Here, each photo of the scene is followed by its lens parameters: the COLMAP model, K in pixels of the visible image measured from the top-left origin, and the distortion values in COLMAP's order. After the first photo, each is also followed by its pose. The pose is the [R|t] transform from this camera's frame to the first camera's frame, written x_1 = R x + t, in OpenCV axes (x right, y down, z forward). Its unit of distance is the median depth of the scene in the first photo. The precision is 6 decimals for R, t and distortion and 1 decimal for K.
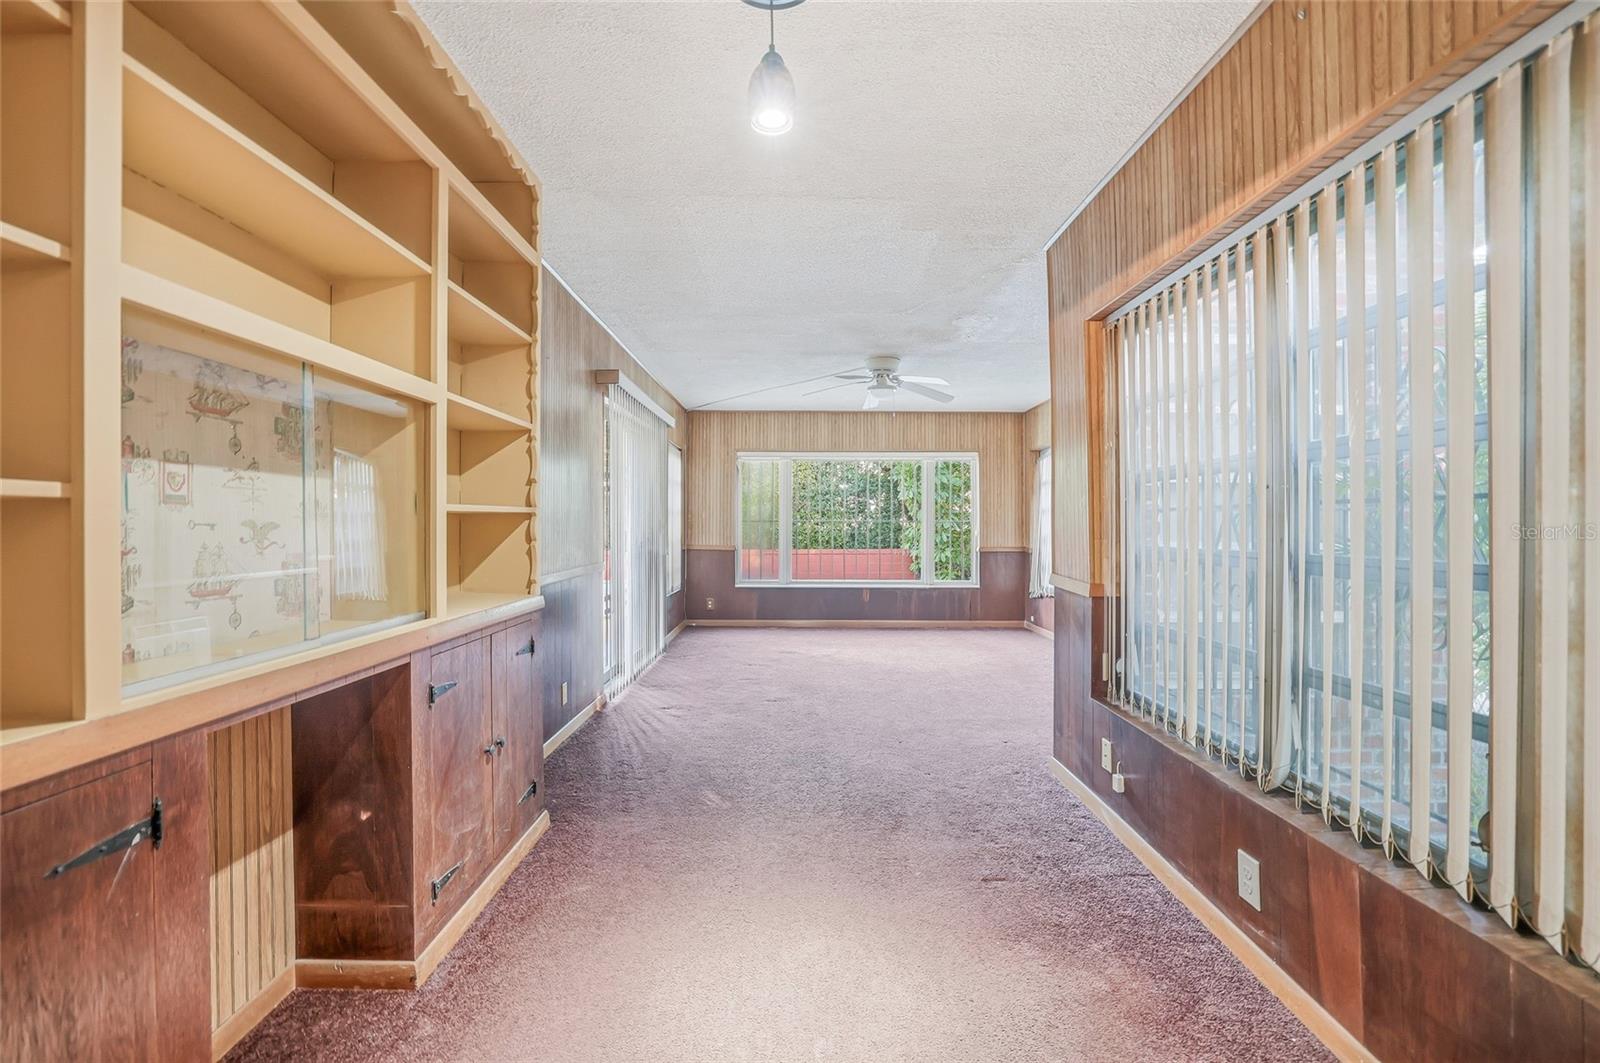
lens RADIAL K [[689.0, 0, 797.7], [0, 689.0, 525.7], [0, 0, 1]] dist [-0.039419, 0.013329]
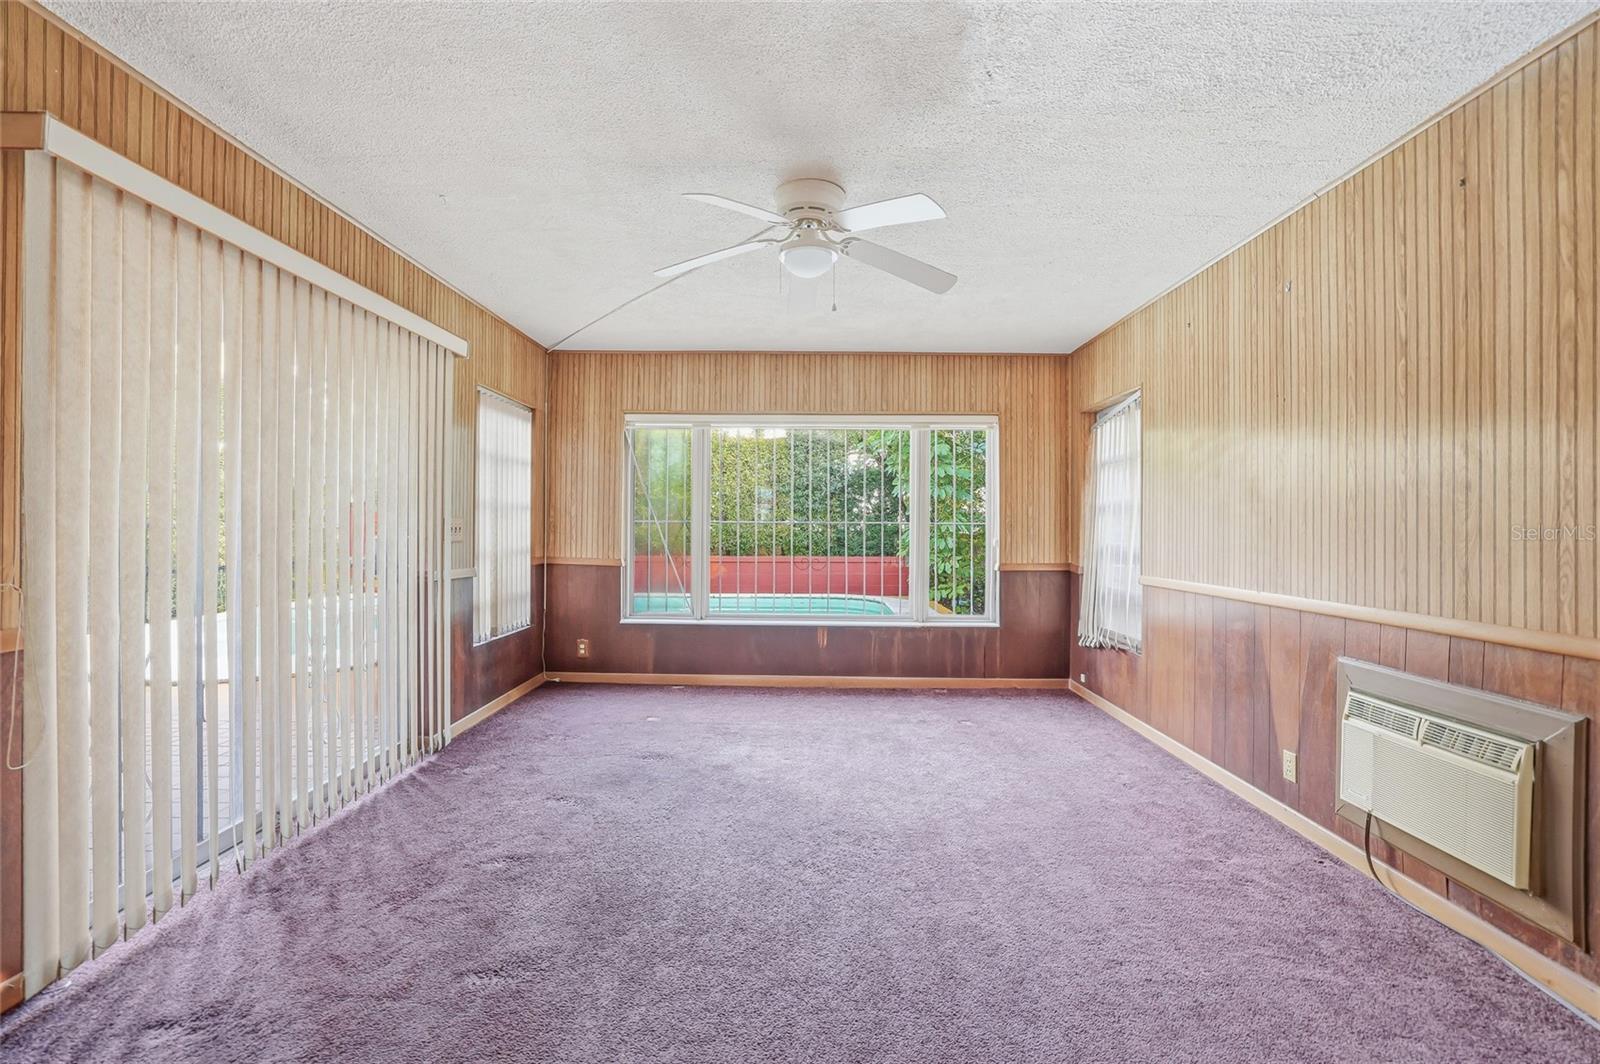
lens RADIAL K [[689.0, 0, 803.0], [0, 689.0, 527.1], [0, 0, 1]] dist [-0.039419, 0.013329]
pose [[0.999965, 0.004885, -0.006834, 0.105628], [-0.004881, 0.999988, 0.000672, -0.003303], [0.006837, -0.000639, 0.999976, 0.441425]]
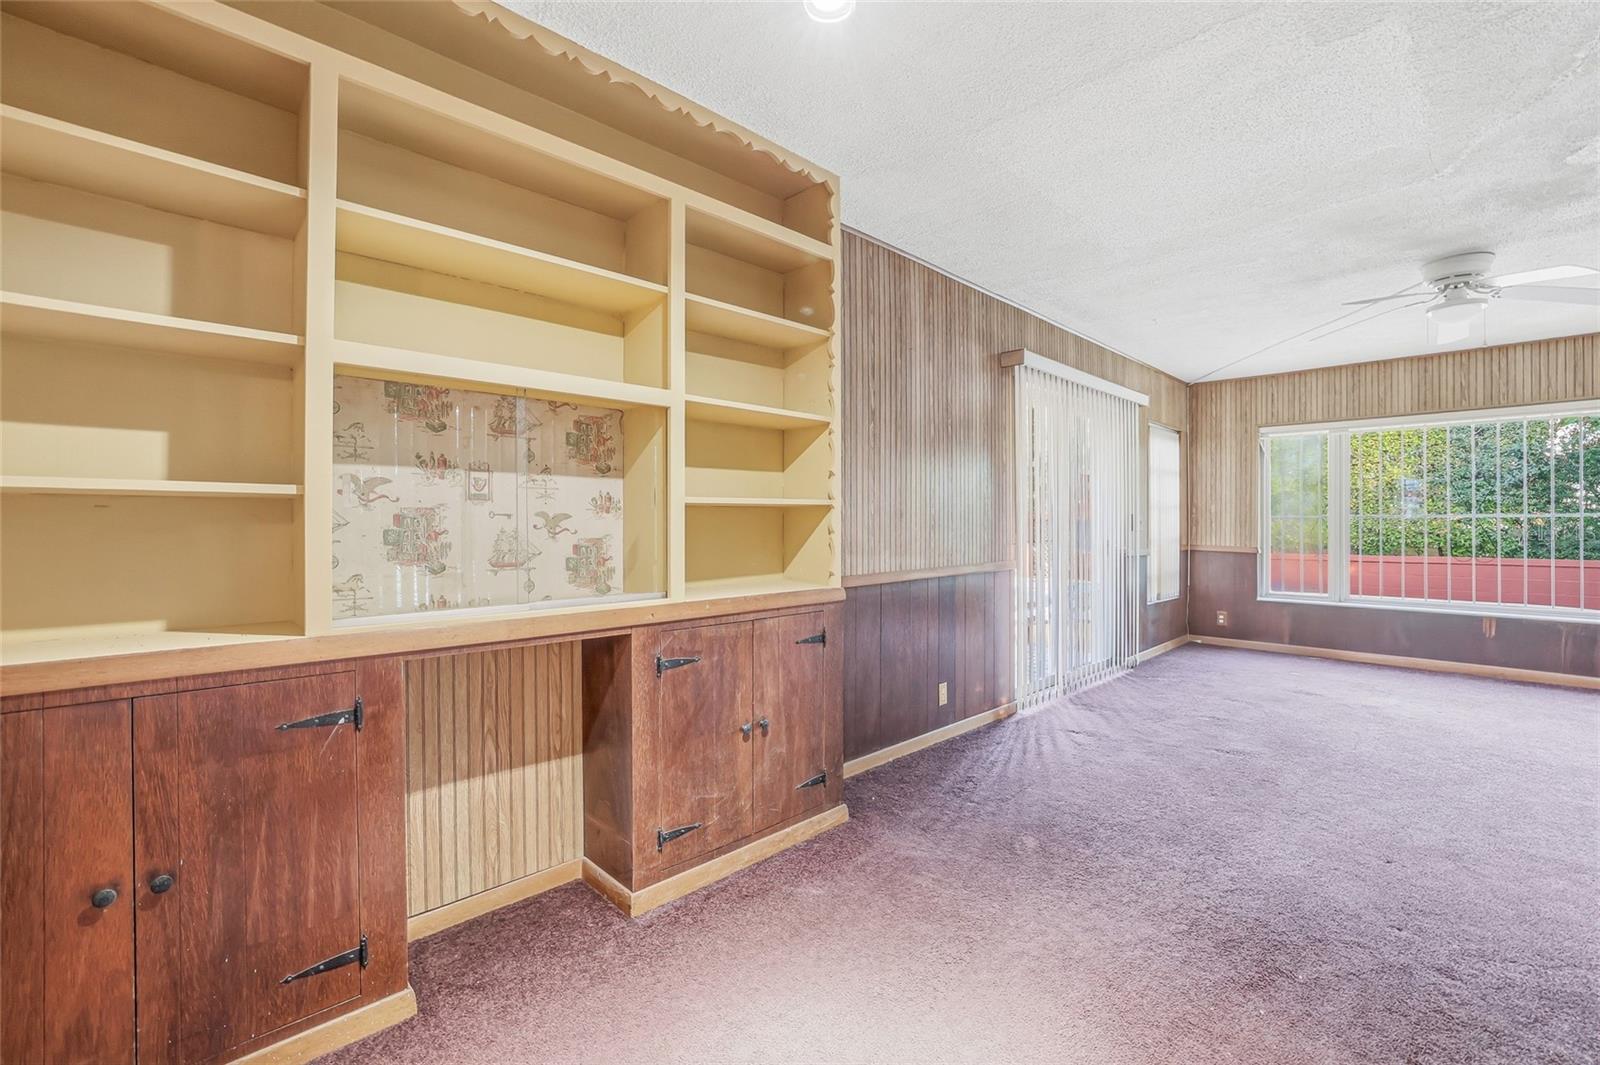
lens RADIAL K [[689.0, 0, 792.8], [0, 689.0, 522.8], [0, 0, 1]] dist [-0.039419, 0.013329]
pose [[0.692654, -0.002303, -0.721266, 0.124615], [-0.000456, 0.999993, -0.003631, 0.004475], [0.721270, 0.002844, 0.692649, 0.104616]]
